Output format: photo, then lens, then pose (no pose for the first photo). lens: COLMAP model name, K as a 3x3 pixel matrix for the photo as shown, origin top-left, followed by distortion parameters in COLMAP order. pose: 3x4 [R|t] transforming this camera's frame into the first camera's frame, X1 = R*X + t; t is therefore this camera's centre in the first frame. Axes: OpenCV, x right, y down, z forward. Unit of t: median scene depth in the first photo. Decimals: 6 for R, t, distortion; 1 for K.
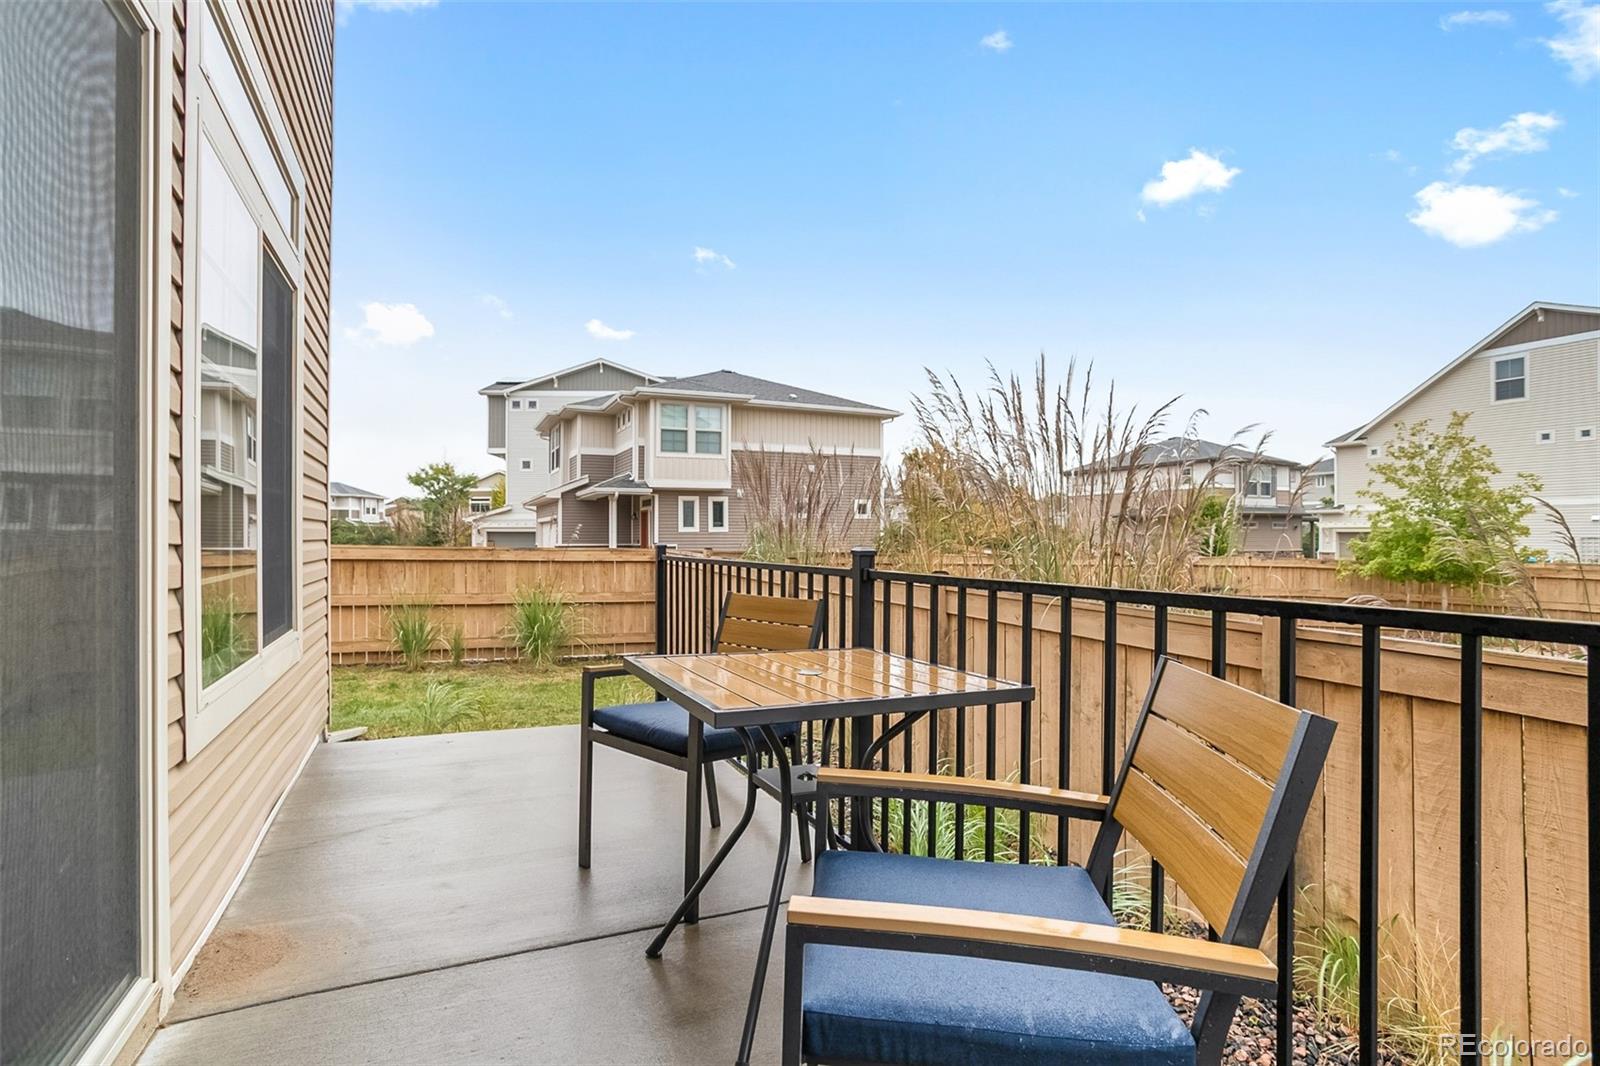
lens RADIAL K [[774.7, 0, 789.0], [0, 774.7, 534.8], [0, 0, 1]] dist [-0.040347, 0.020753]
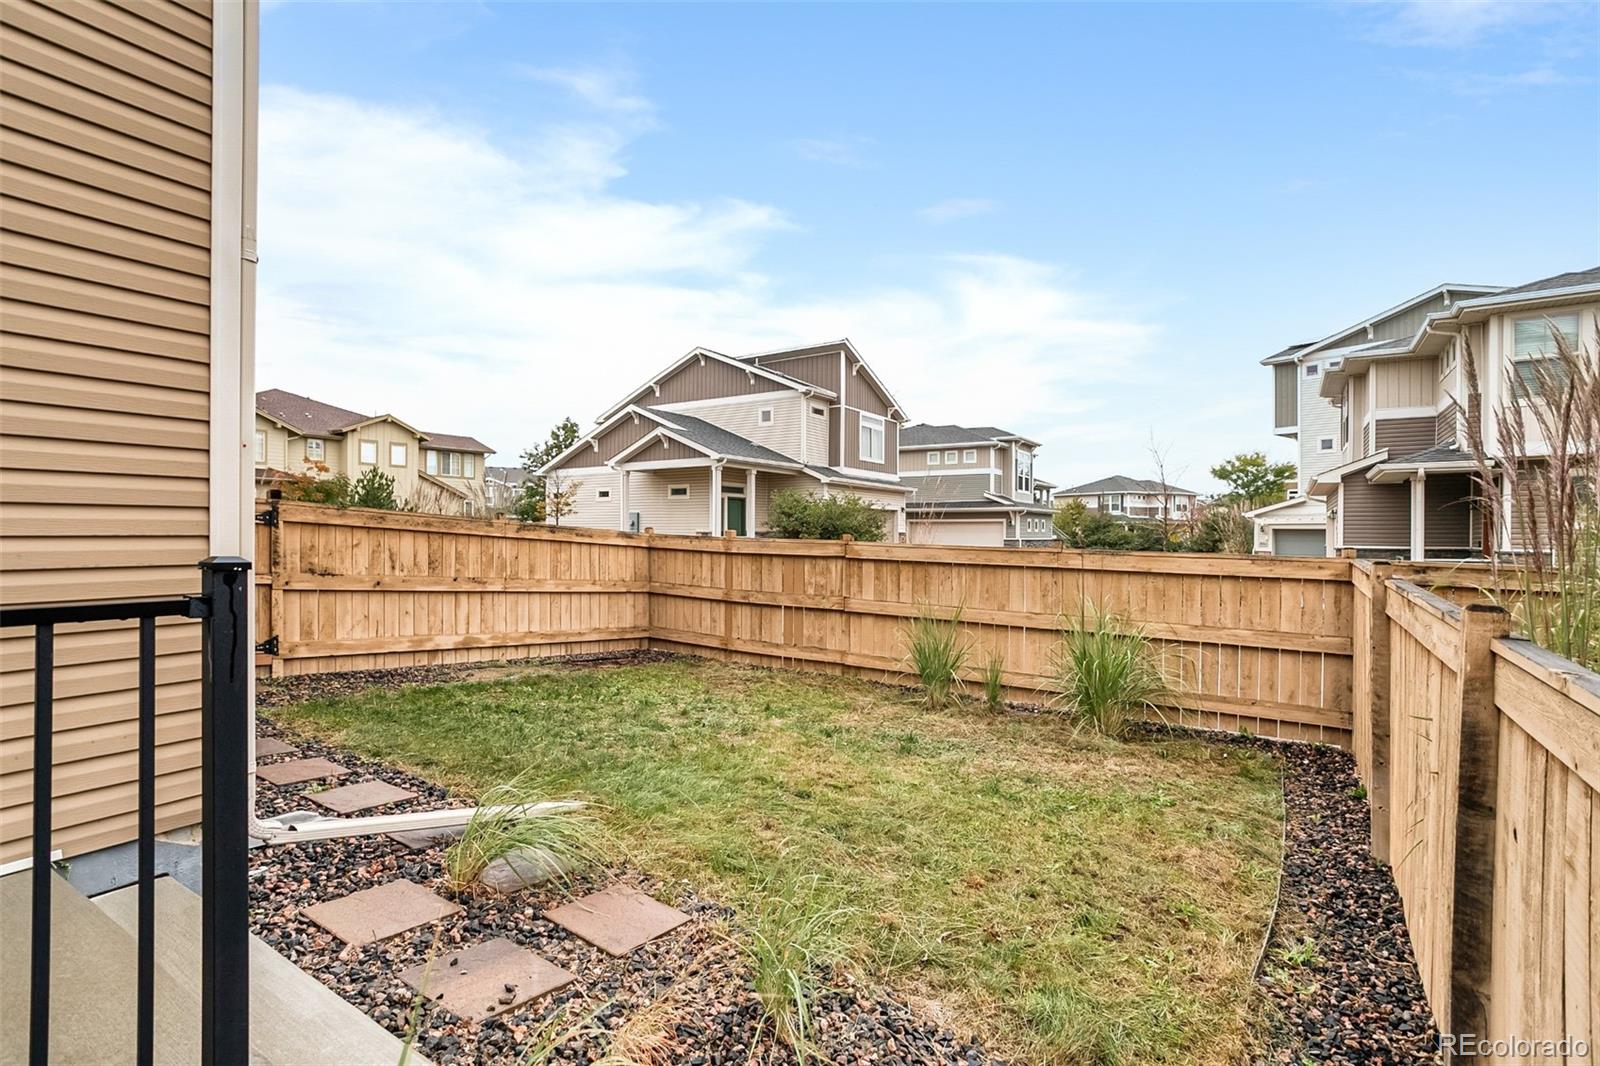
lens RADIAL K [[774.7, 0, 785.3], [0, 774.7, 532.6], [0, 0, 1]] dist [-0.040347, 0.020753]
pose [[0.534629, 0.003285, -0.845080, 0.032302], [-0.003644, 0.999992, 0.001582, 0.000110], [0.845079, 0.002234, 0.534637, 0.169854]]
